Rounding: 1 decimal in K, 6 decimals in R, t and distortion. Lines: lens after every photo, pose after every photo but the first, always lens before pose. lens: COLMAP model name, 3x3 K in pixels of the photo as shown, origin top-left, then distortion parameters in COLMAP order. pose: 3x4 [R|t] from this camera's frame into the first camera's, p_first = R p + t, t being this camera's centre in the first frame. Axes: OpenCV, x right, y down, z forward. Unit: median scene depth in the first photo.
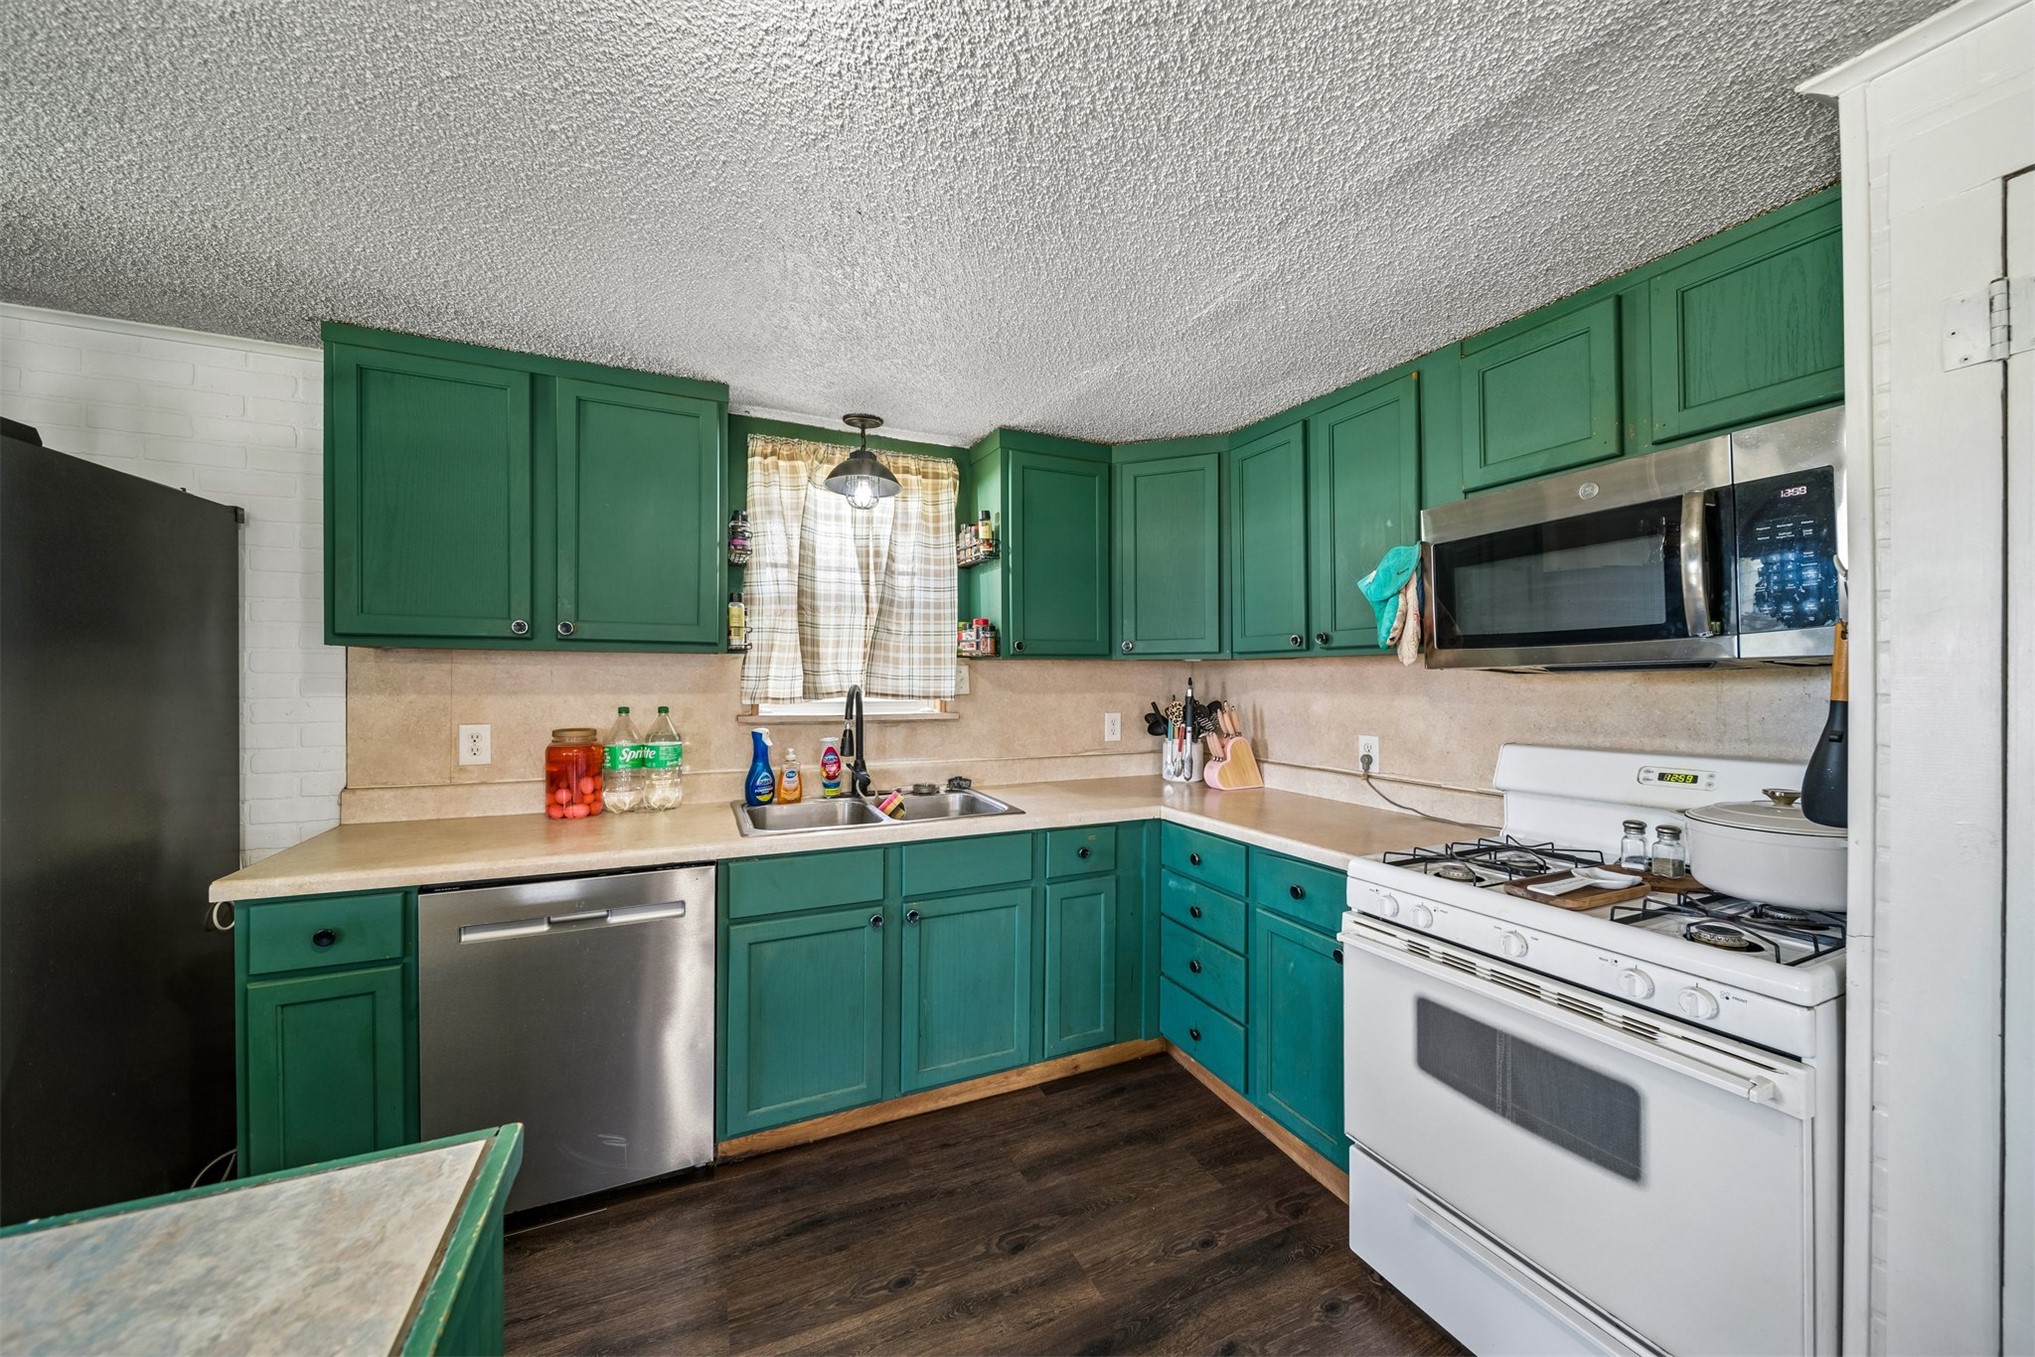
lens RADIAL K [[718.2, 0, 1017.5], [0, 718.2, 678.5], [0, 0, 1]] dist [-0.000360, -0.000435]
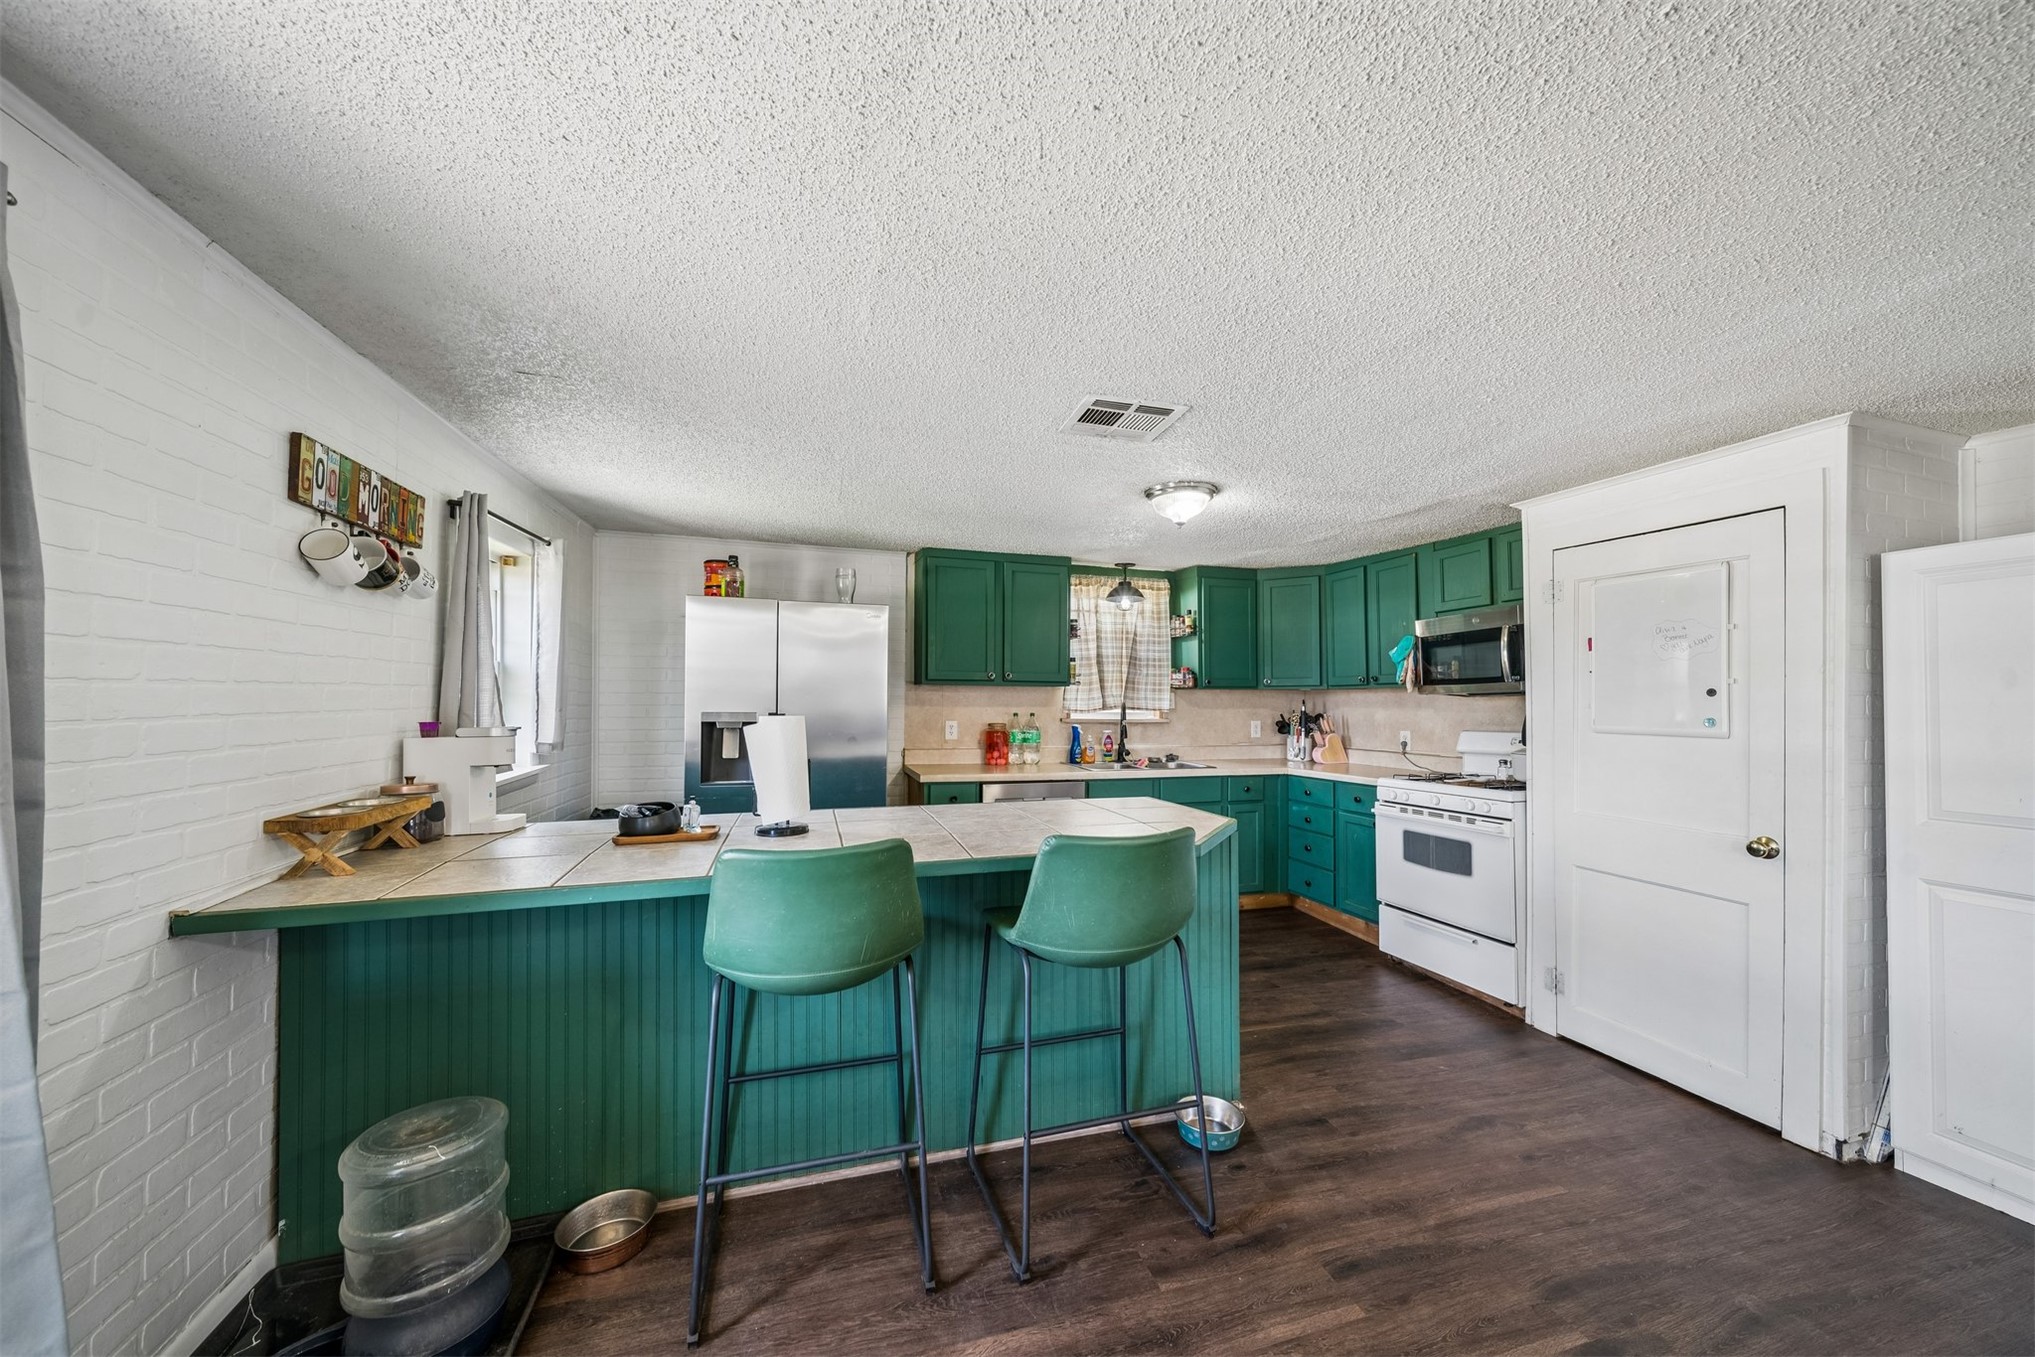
lens RADIAL K [[731.6, 0, 1021.8], [0, 731.6, 689.8], [0, 0, 1]] dist [0.000649, 0.000218]
pose [[0.991769, -0.000522, -0.128039, -0.244285], [-0.002194, 0.999776, -0.021074, 0.016297], [0.128022, 0.021182, 0.991545, -0.983211]]
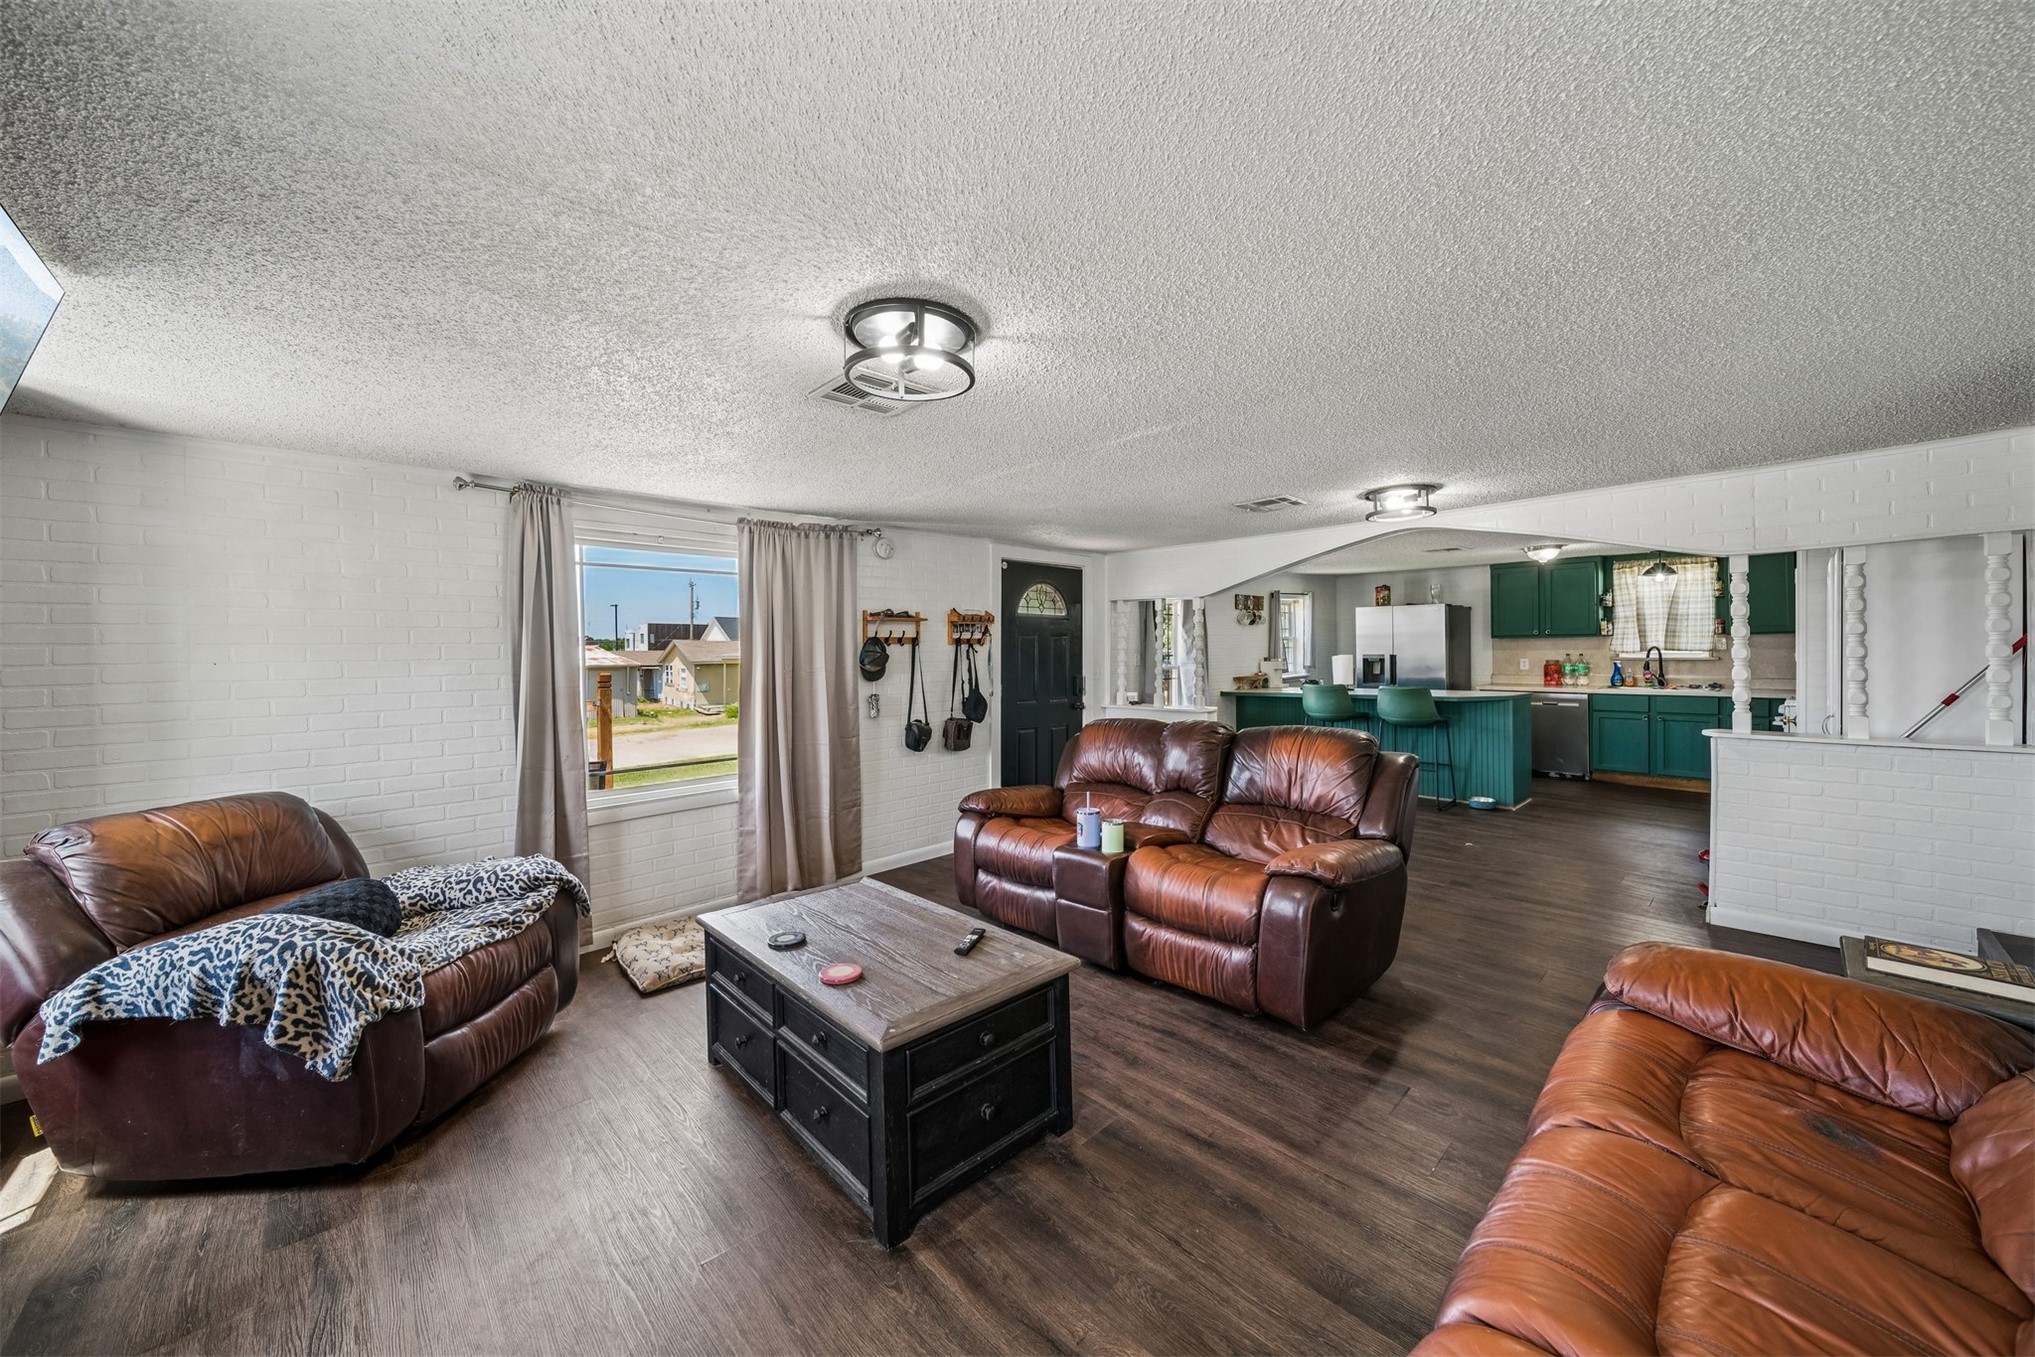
lens RADIAL K [[726.5, 0, 1018.4], [0, 726.5, 660.9], [0, 0, 1]] dist [-0.000484, -0.000038]
pose [[0.328750, 0.002707, -0.944413, 1.661050], [0.011322, 0.999913, 0.006807, 0.019256], [0.944349, -0.012931, 0.328690, -2.327154]]
